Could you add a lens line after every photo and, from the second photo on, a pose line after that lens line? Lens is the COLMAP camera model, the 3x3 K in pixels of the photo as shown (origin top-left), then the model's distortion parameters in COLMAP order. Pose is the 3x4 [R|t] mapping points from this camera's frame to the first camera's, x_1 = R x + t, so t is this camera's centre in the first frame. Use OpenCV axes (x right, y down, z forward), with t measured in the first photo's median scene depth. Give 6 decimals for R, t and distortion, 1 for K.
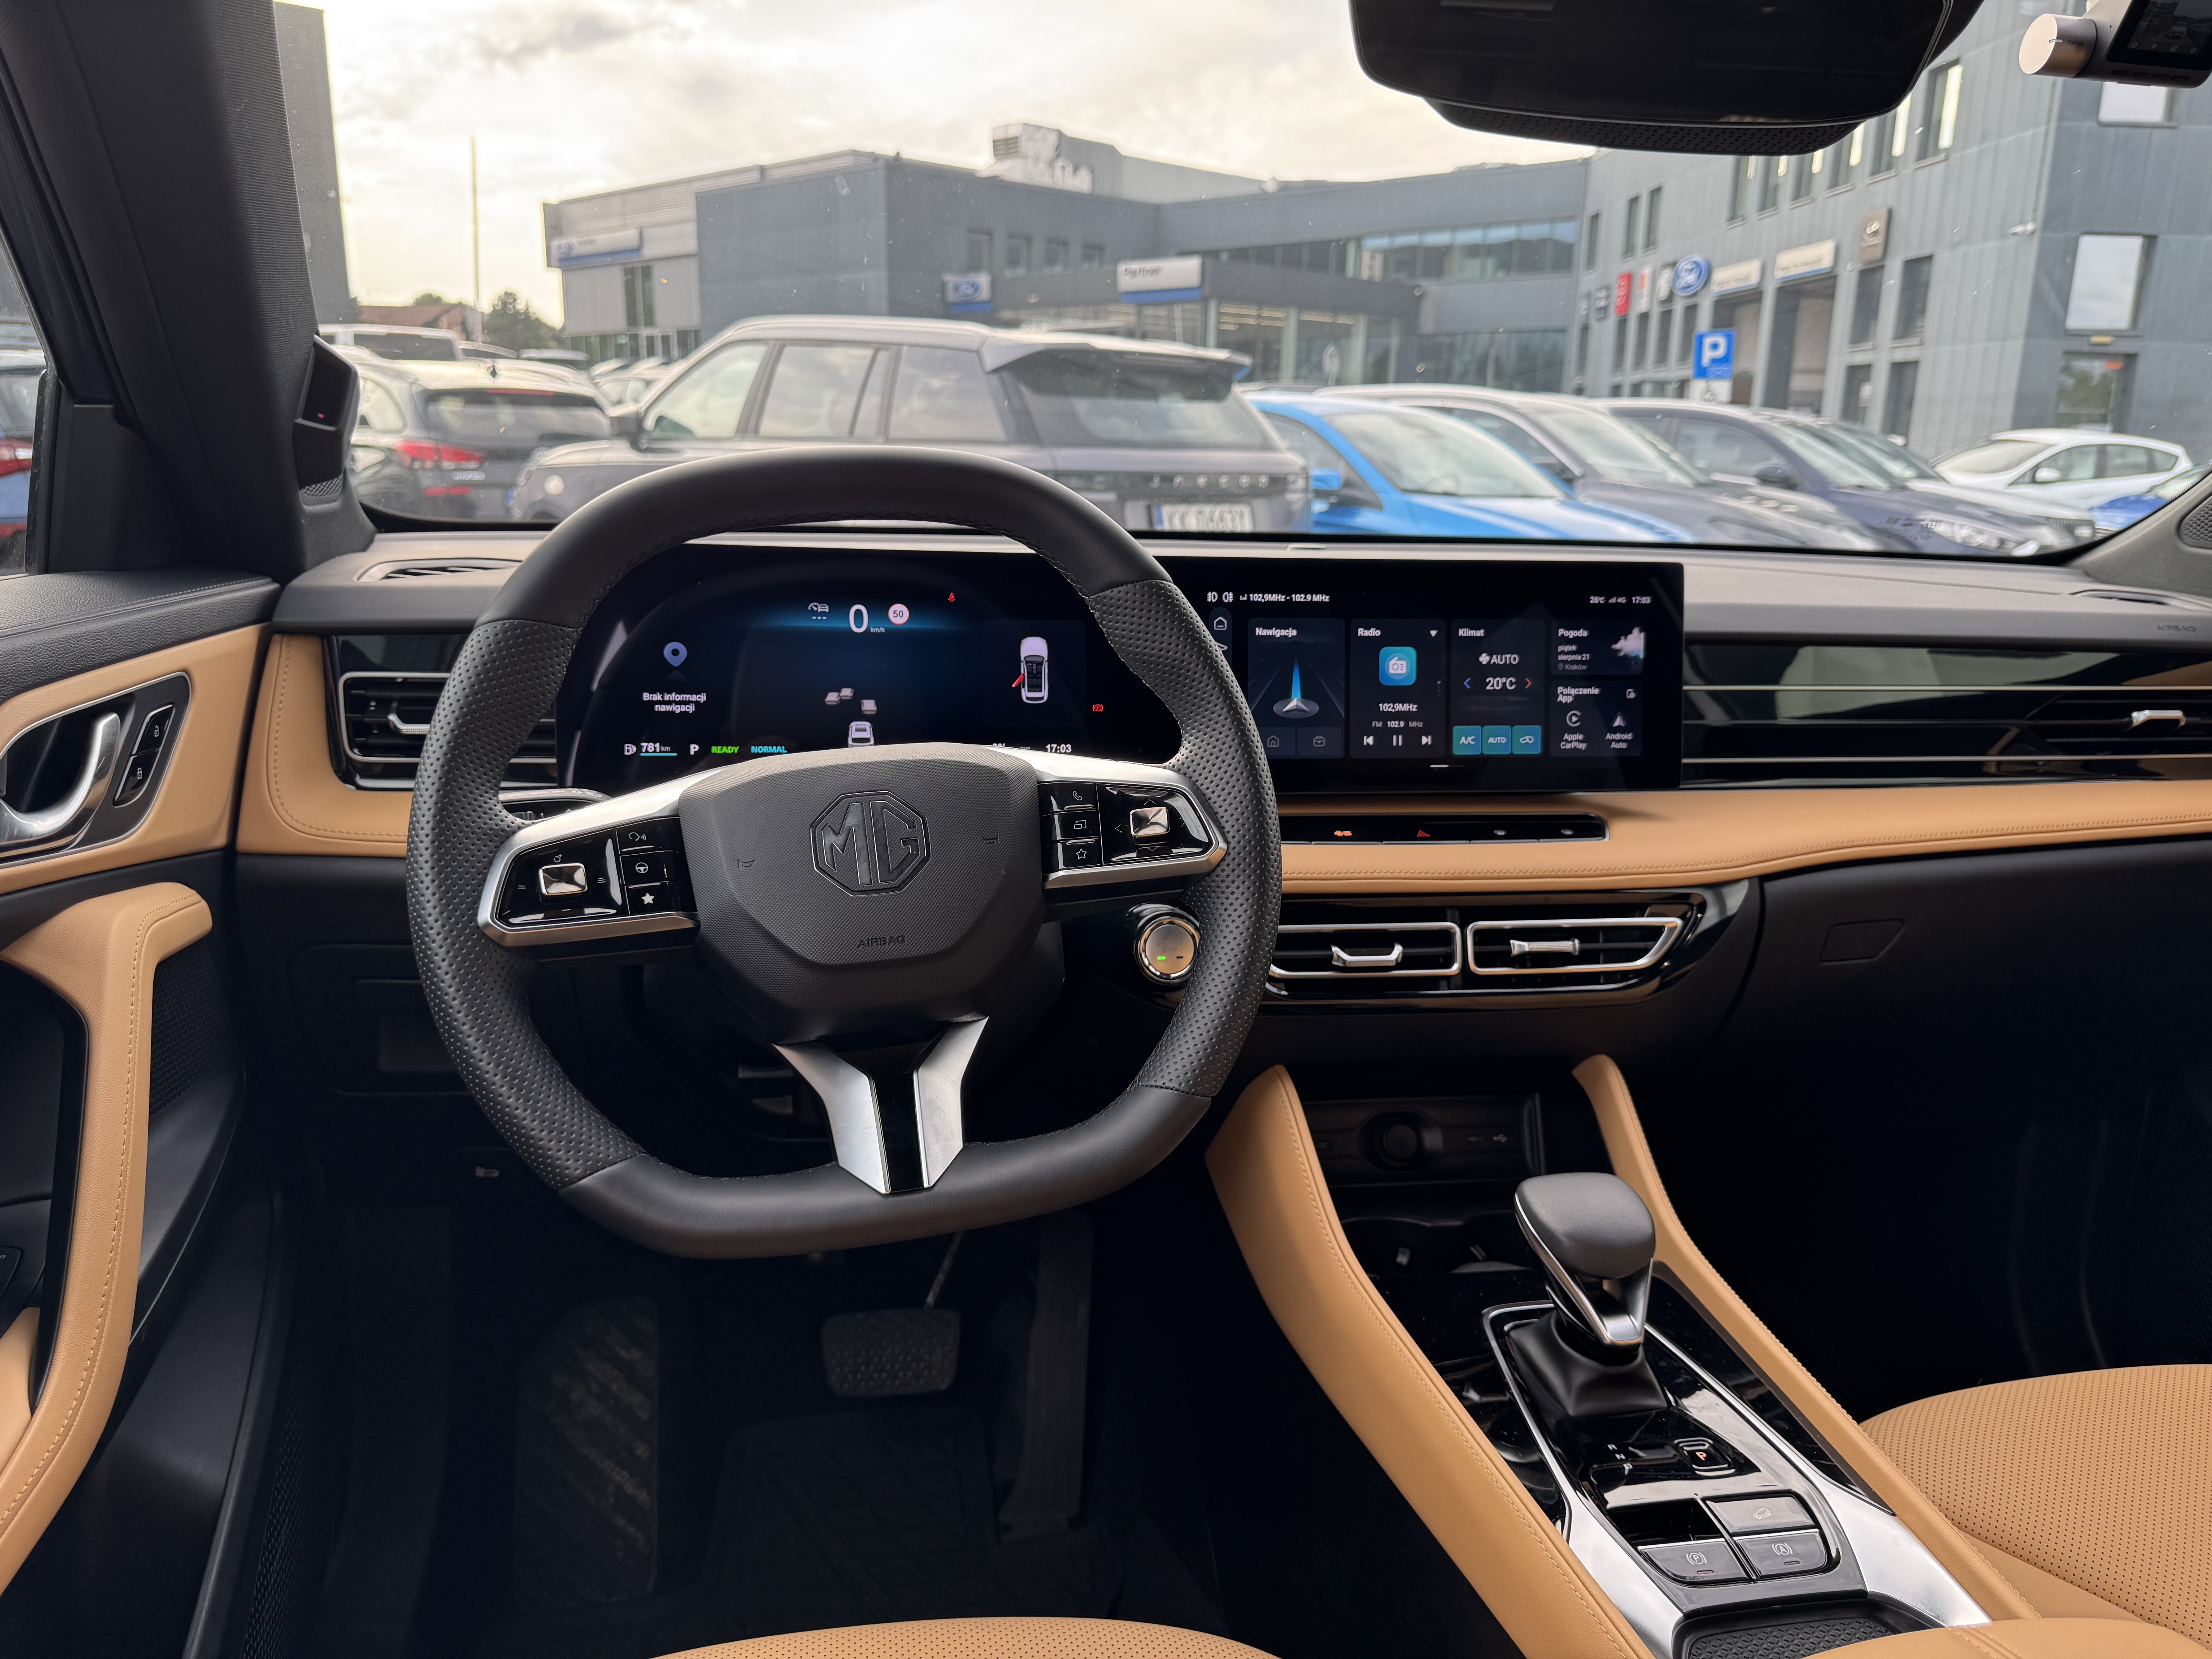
lens RADIAL K [[1549.1, 0, 1098.0], [0, 1549.1, 834.0], [0, 0, 1]] dist [0.169700, -0.357980]
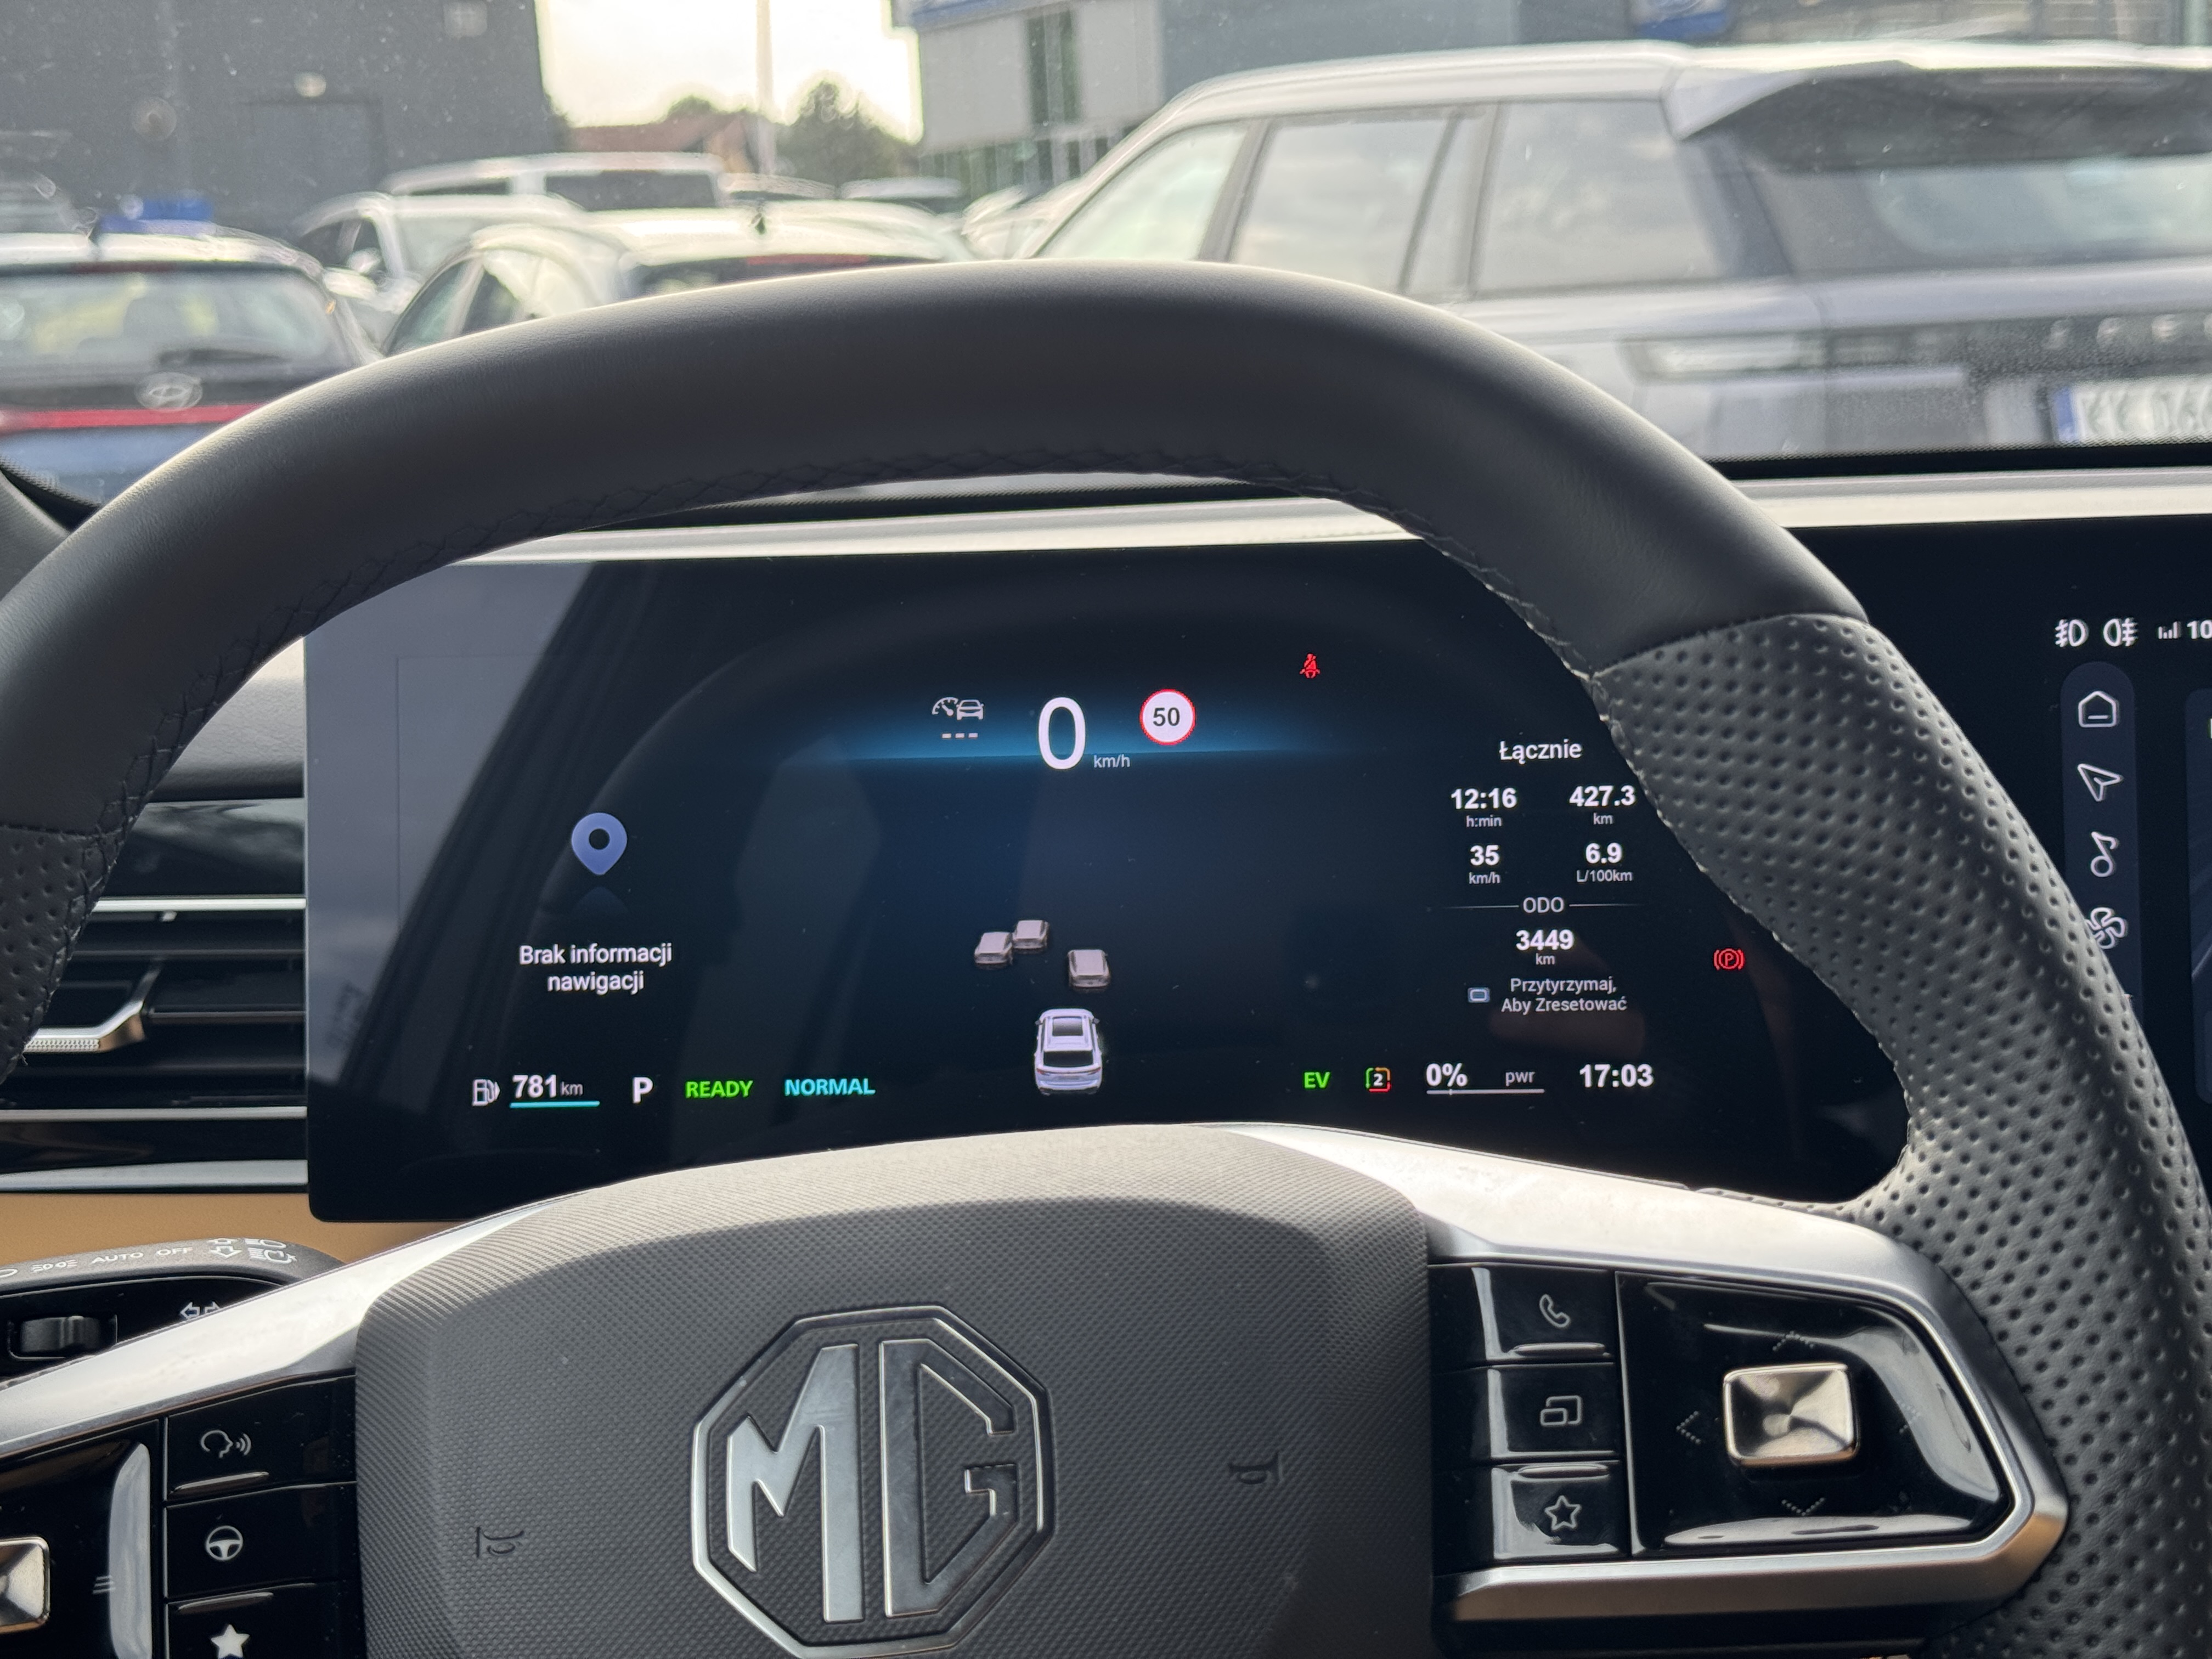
lens RADIAL K [[3117.8, 0, 1098.8], [0, 3117.8, 832.8], [0, 0, 1]] dist [0.134464, -0.029614]
pose [[0.964333, -0.020588, -0.263890, 0.048774], [0.000049, 0.996984, -0.077604, -0.053302], [0.264692, 0.074823, 0.961426, 0.269793]]
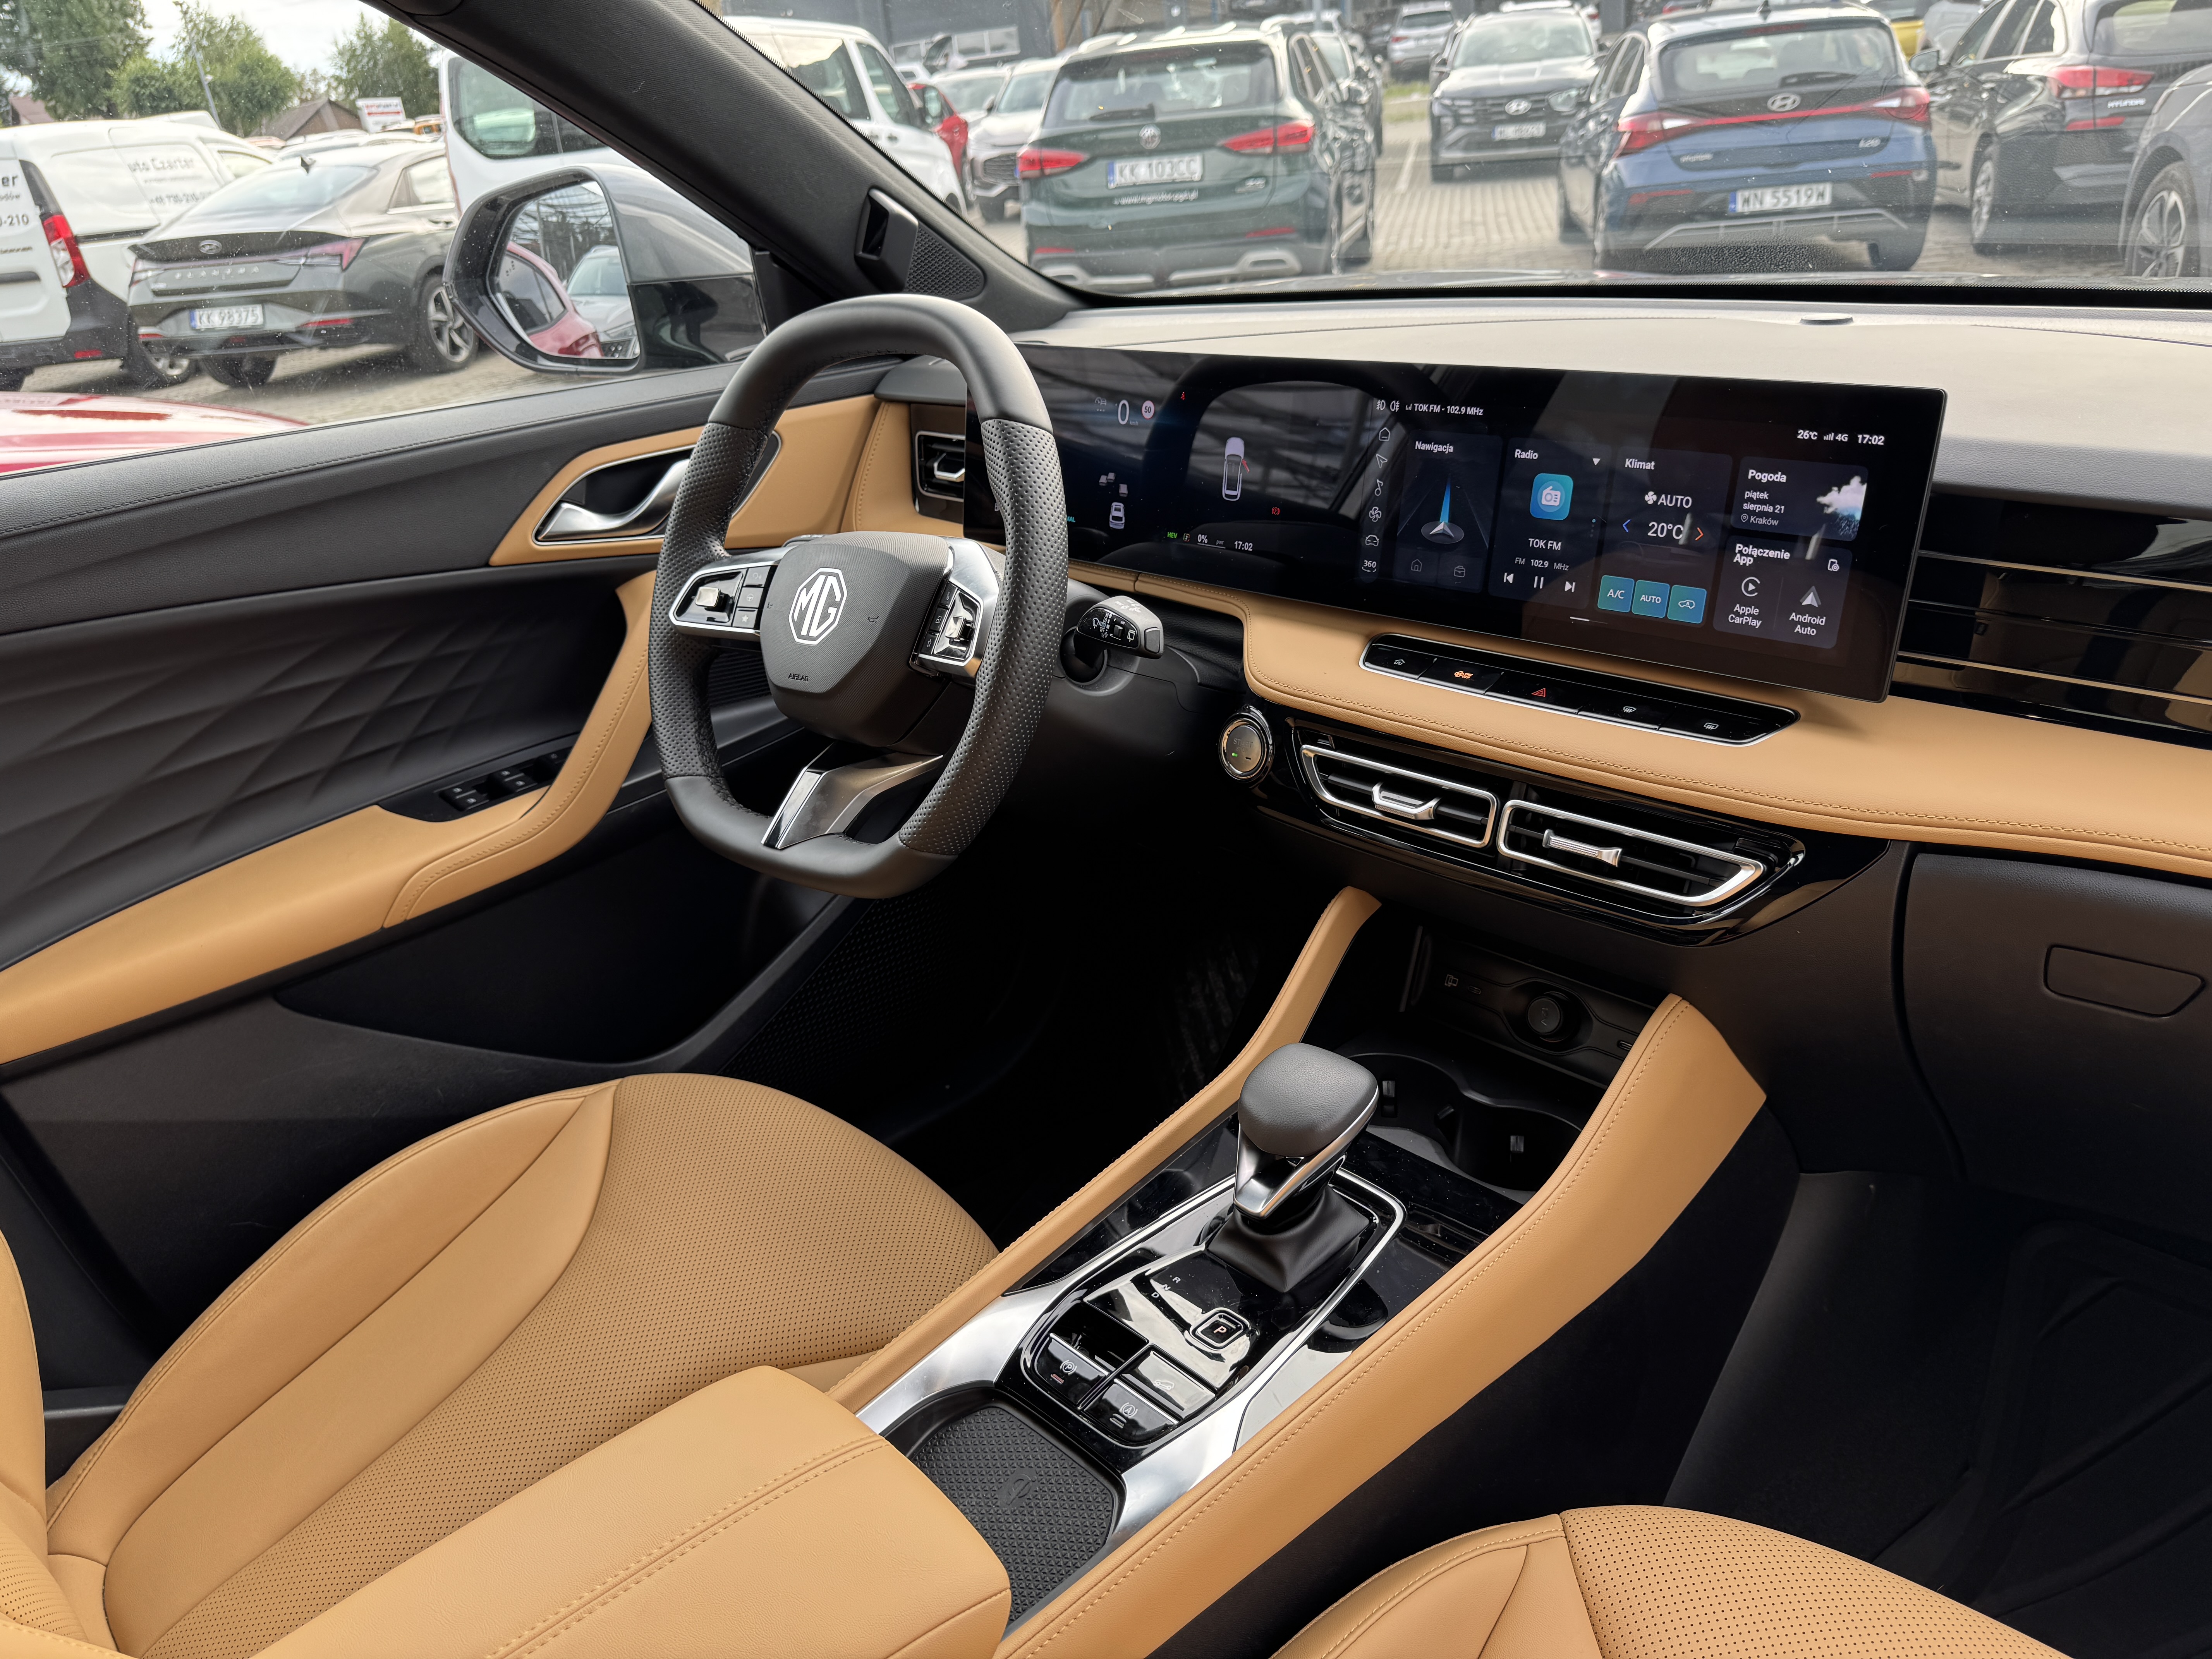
lens RADIAL K [[1572.4, 0, 1106.0], [0, 1572.4, 829.5], [0, 0, 1]] dist [0.000200, -0.006271]
pose [[0.556034, 0.270293, -0.785982, 0.798345], [-0.098447, 0.960406, 0.260631, -0.134058], [0.825309, -0.067542, 0.560628, 0.291773]]
